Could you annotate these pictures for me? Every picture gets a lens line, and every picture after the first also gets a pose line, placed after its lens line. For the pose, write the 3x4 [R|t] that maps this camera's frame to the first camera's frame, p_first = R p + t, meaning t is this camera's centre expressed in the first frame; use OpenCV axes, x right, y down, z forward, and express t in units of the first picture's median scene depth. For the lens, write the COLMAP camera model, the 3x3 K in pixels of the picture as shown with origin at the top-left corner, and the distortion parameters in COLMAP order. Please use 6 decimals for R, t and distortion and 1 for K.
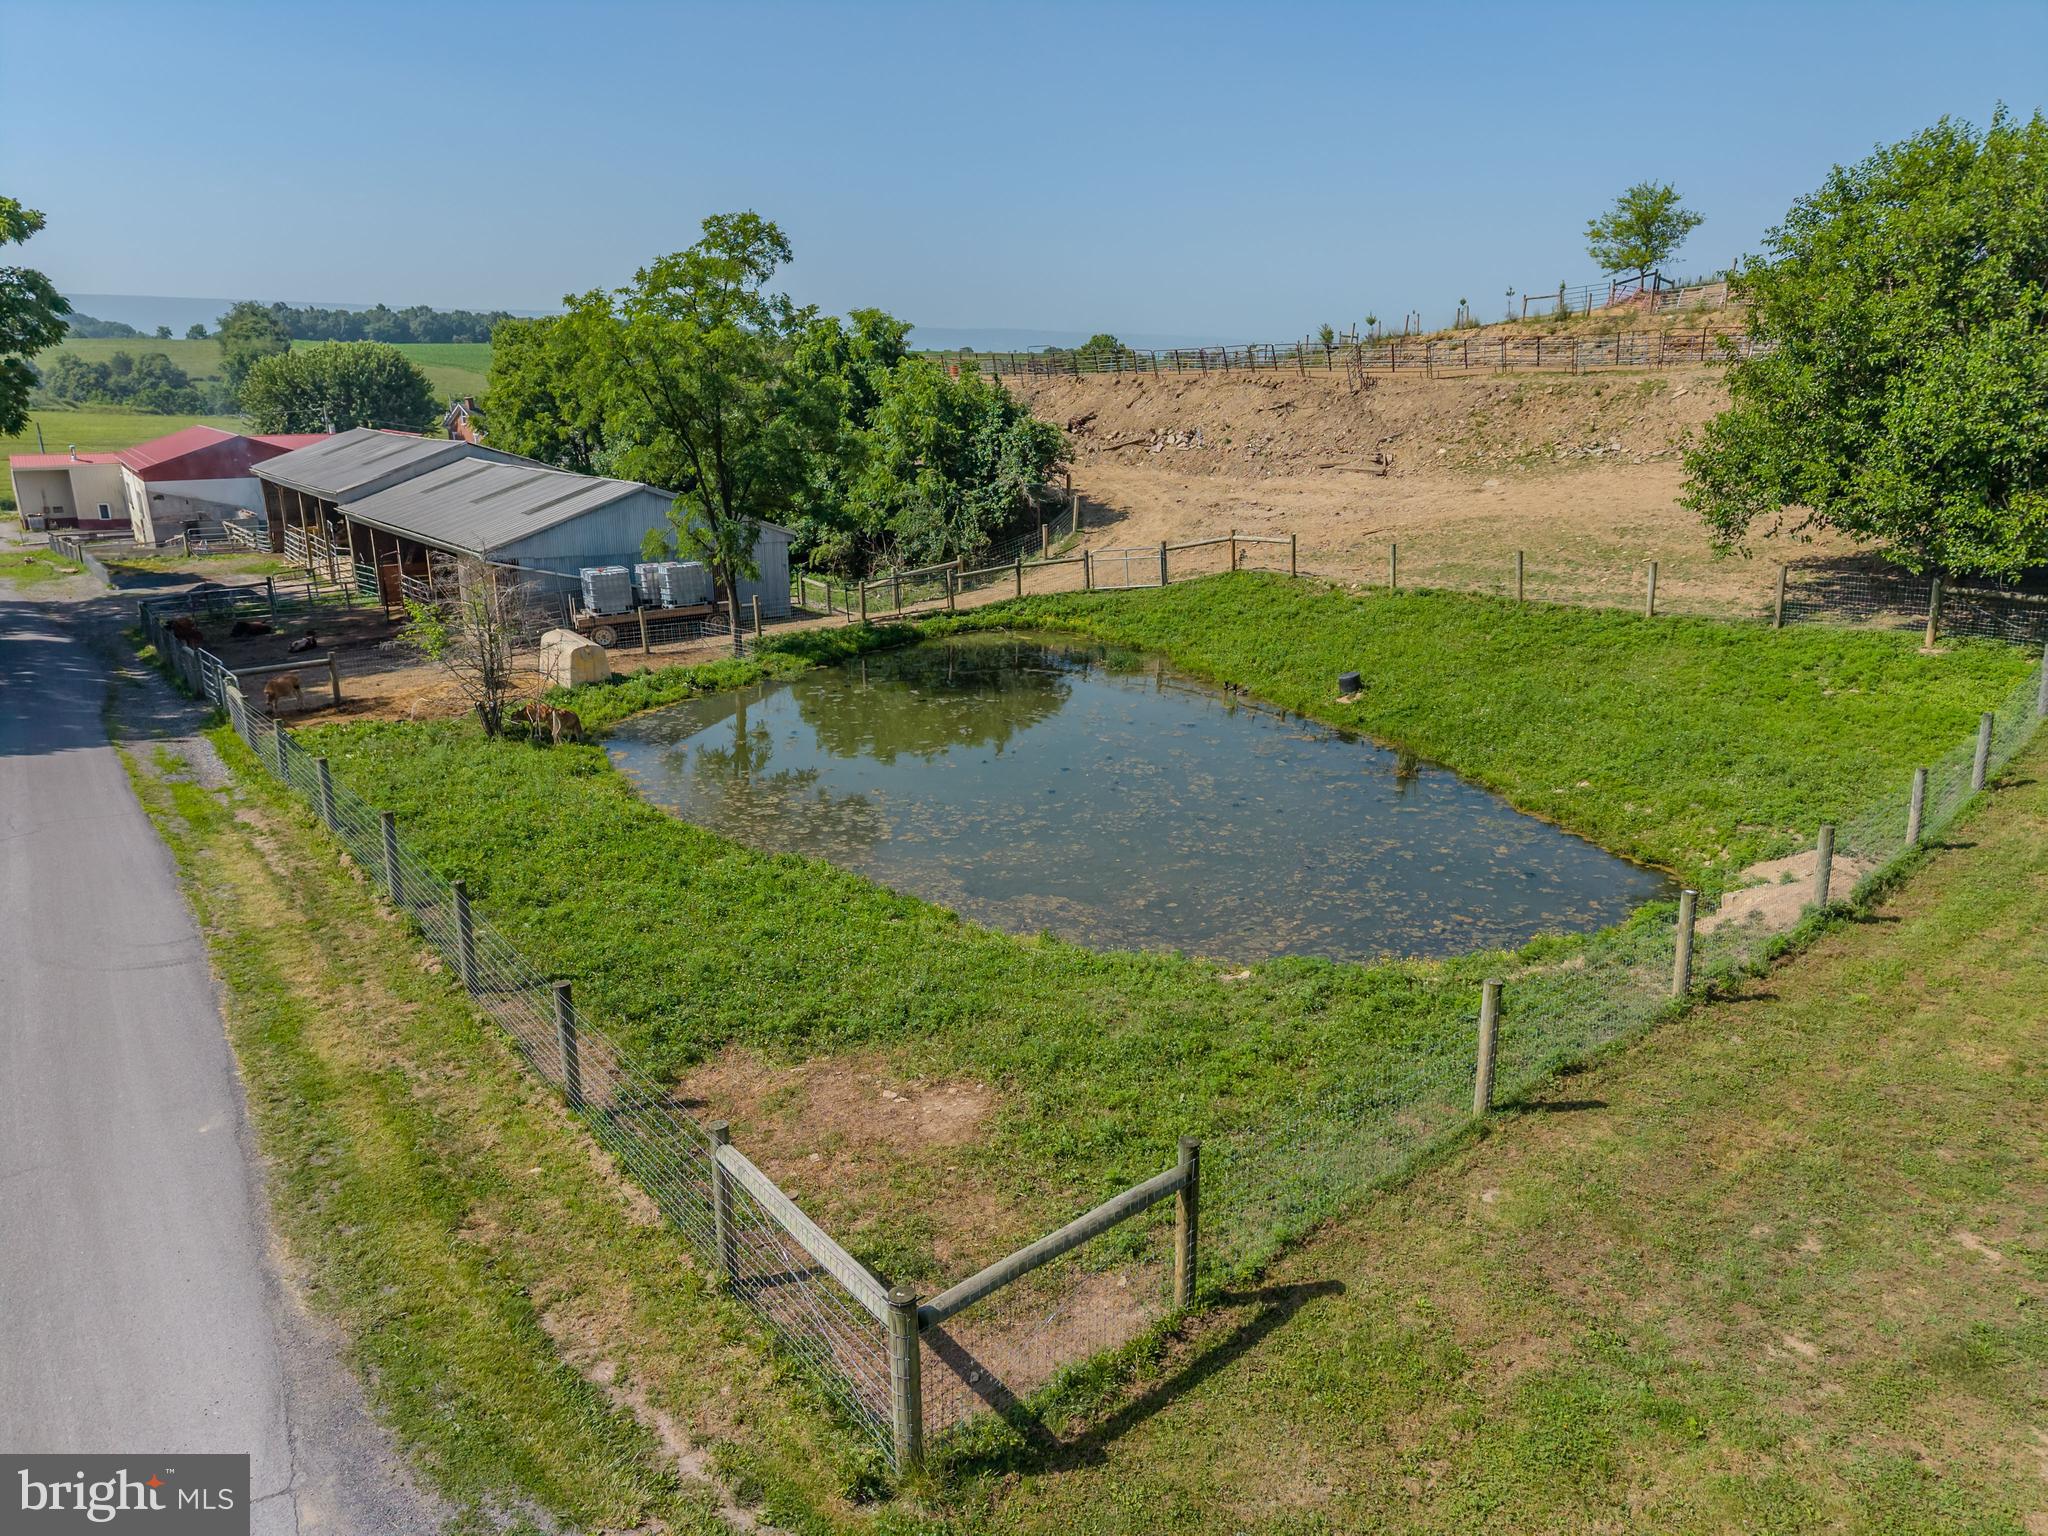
lens RADIAL K [[1375.6, 0, 1016.7], [0, 1375.6, 782.0], [0, 0, 1]] dist [0.035656, -0.030510]
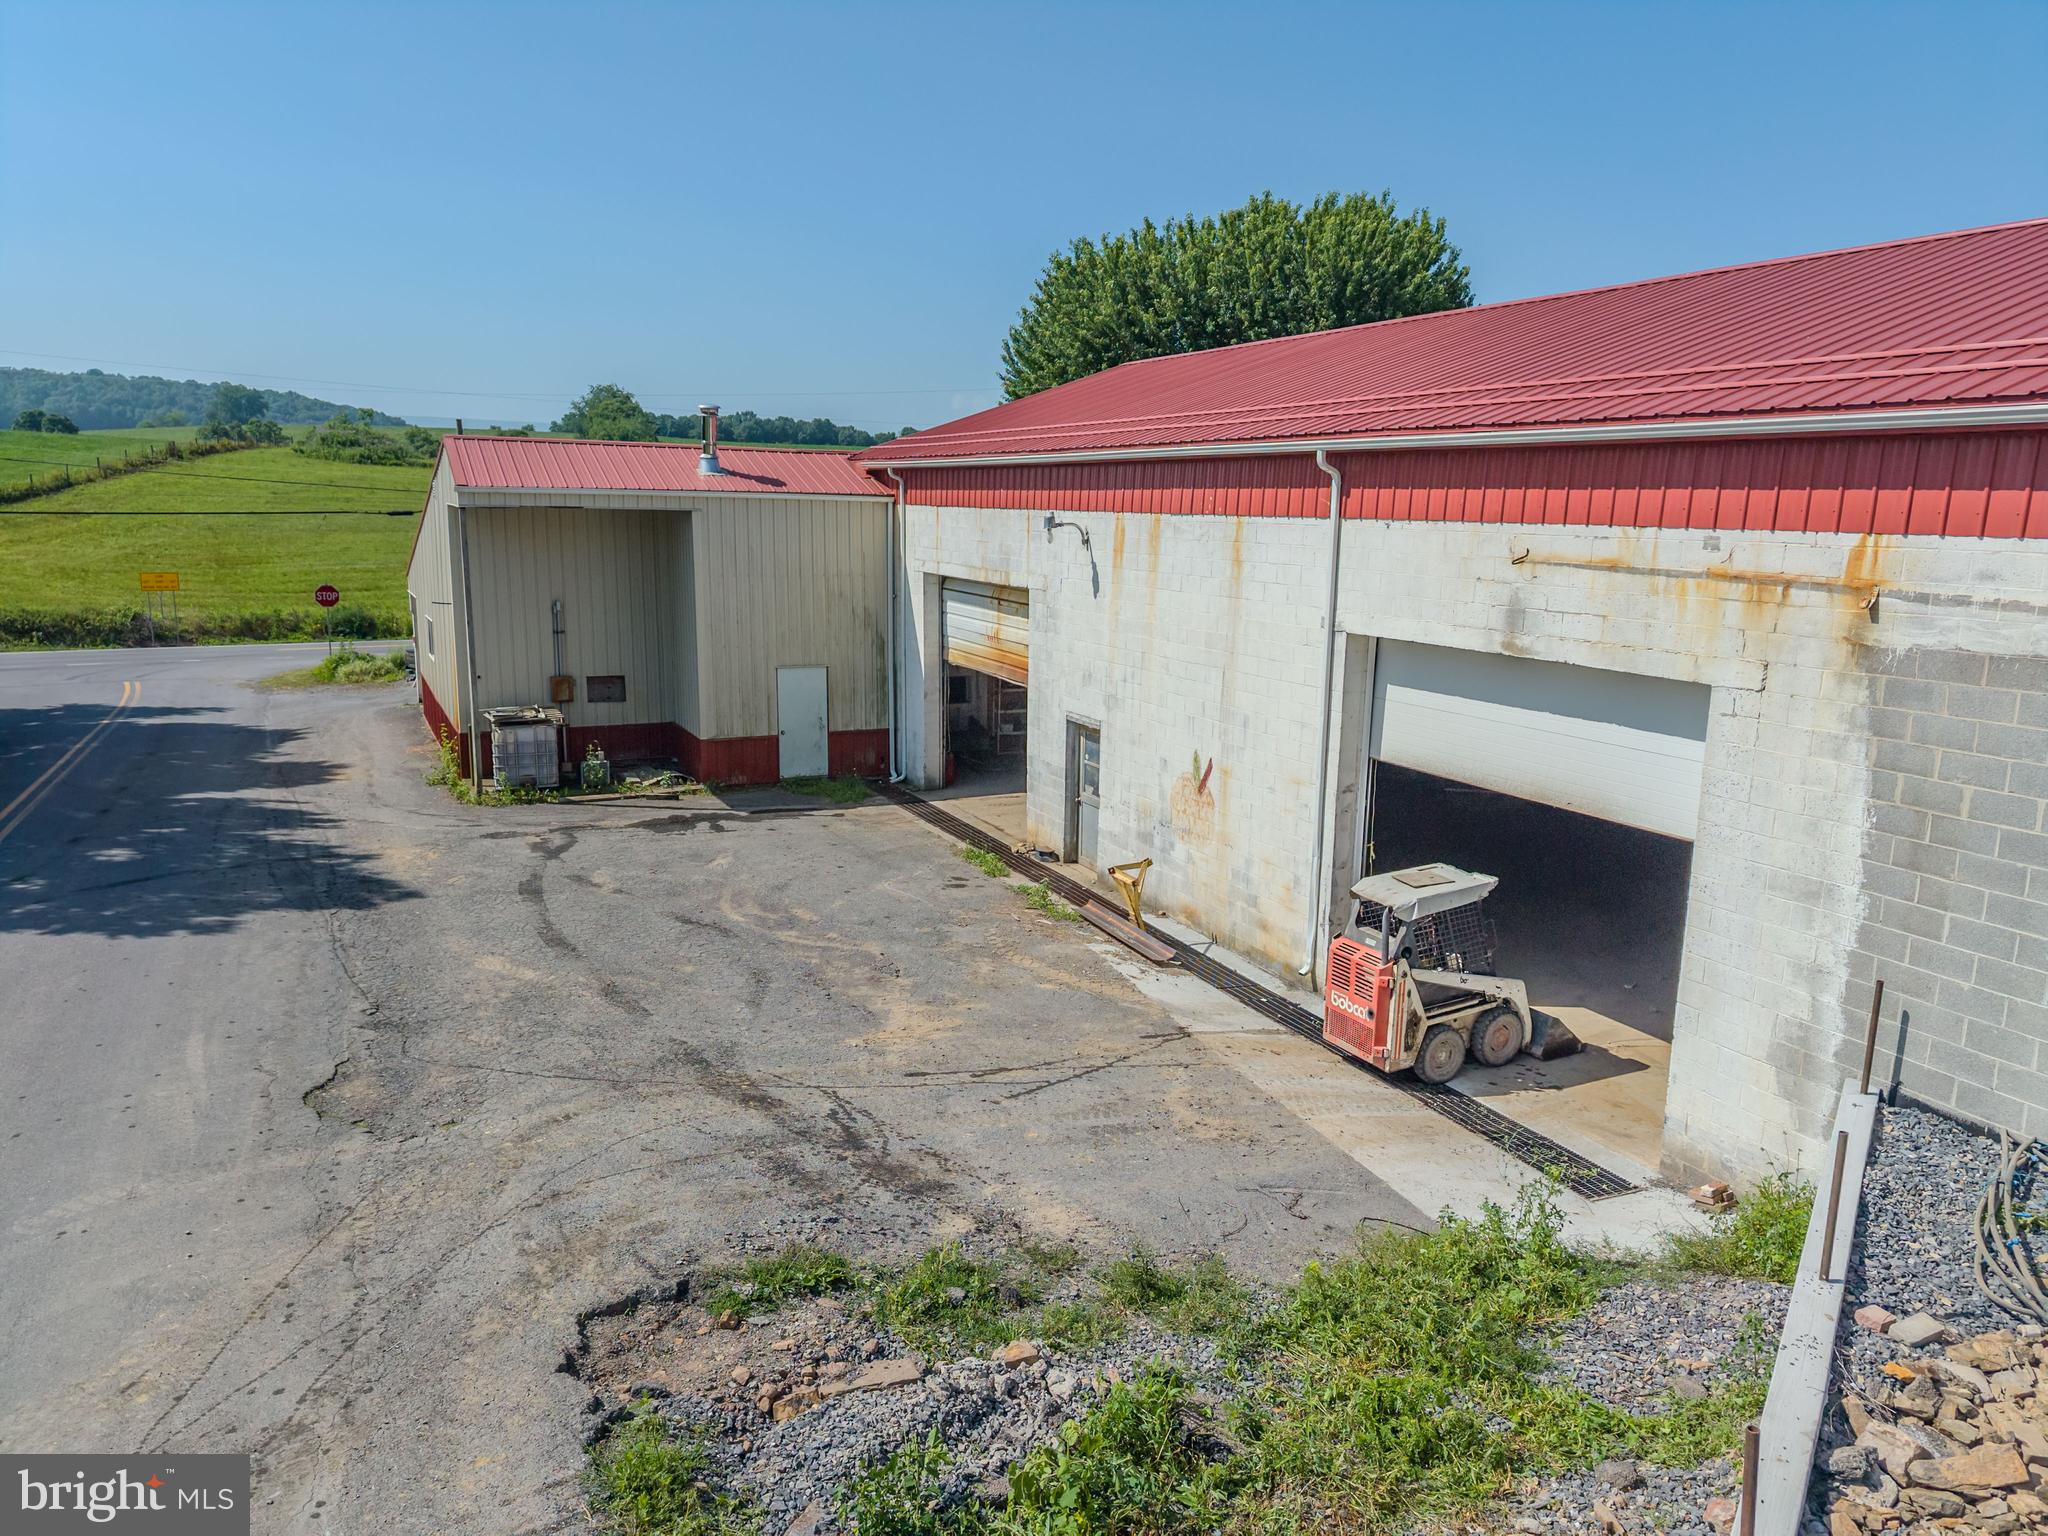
lens RADIAL K [[1375.6, 0, 1021.7], [0, 1375.6, 763.4], [0, 0, 1]] dist [0.035656, -0.030510]
pose [[0.987308, 0.051559, -0.150212, -0.893305], [-0.066318, 0.993269, -0.094963, -0.253286], [0.144305, 0.103720, 0.984082, 1.199277]]
